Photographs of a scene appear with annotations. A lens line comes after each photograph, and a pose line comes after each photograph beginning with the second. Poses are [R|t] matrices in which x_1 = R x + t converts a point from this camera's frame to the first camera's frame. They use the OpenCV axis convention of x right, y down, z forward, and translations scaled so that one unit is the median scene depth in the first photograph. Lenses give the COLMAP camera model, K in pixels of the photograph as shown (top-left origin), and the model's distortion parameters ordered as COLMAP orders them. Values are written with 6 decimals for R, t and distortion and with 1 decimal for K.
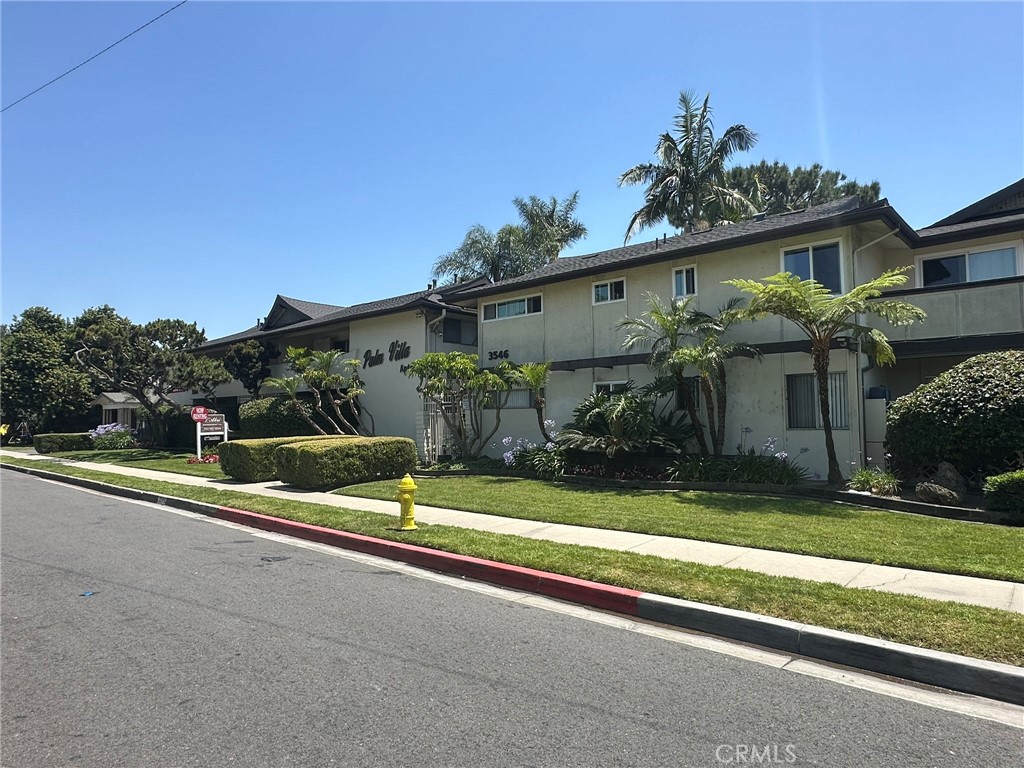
lens RADIAL K [[679.3, 0, 512.0], [0, 679.3, 384.0], [0, 0, 1]] dist [0.005883, -0.000032]
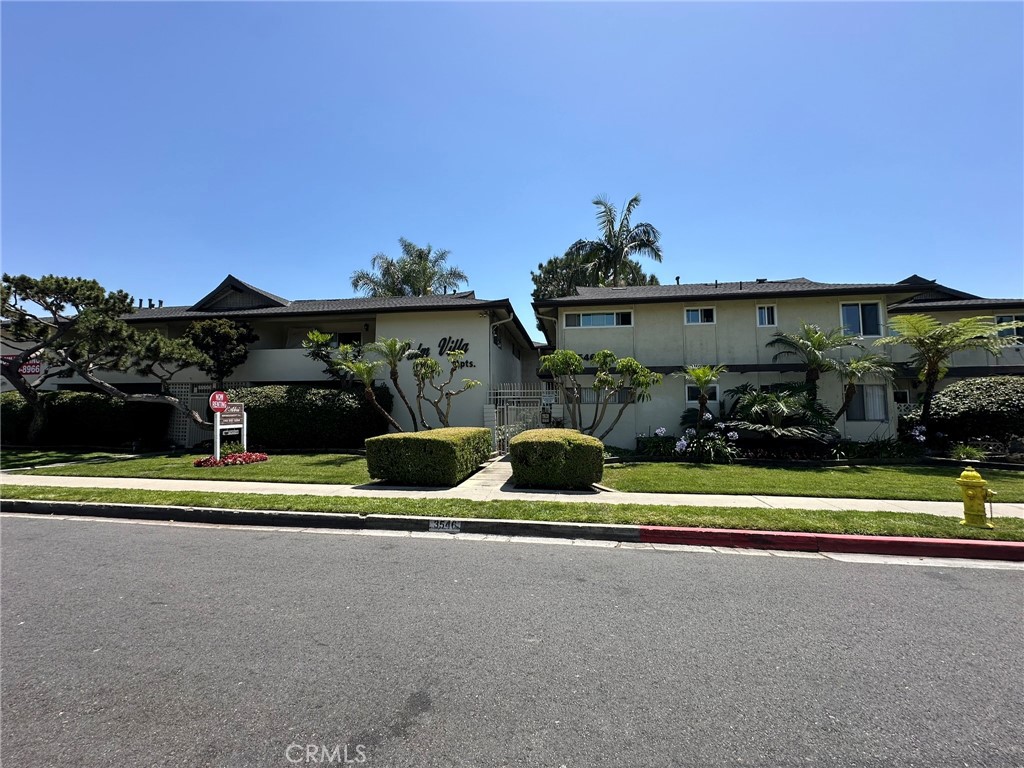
lens RADIAL K [[409.8, 0, 511.9], [0, 409.8, 398.3], [0, 0, 1]] dist [-0.002199, -0.000064]
pose [[0.815715, 0.030522, 0.577648, -0.516394], [-0.037705, 0.999289, 0.000444, 0.031204], [-0.577224, -0.022142, 0.816286, 0.480389]]
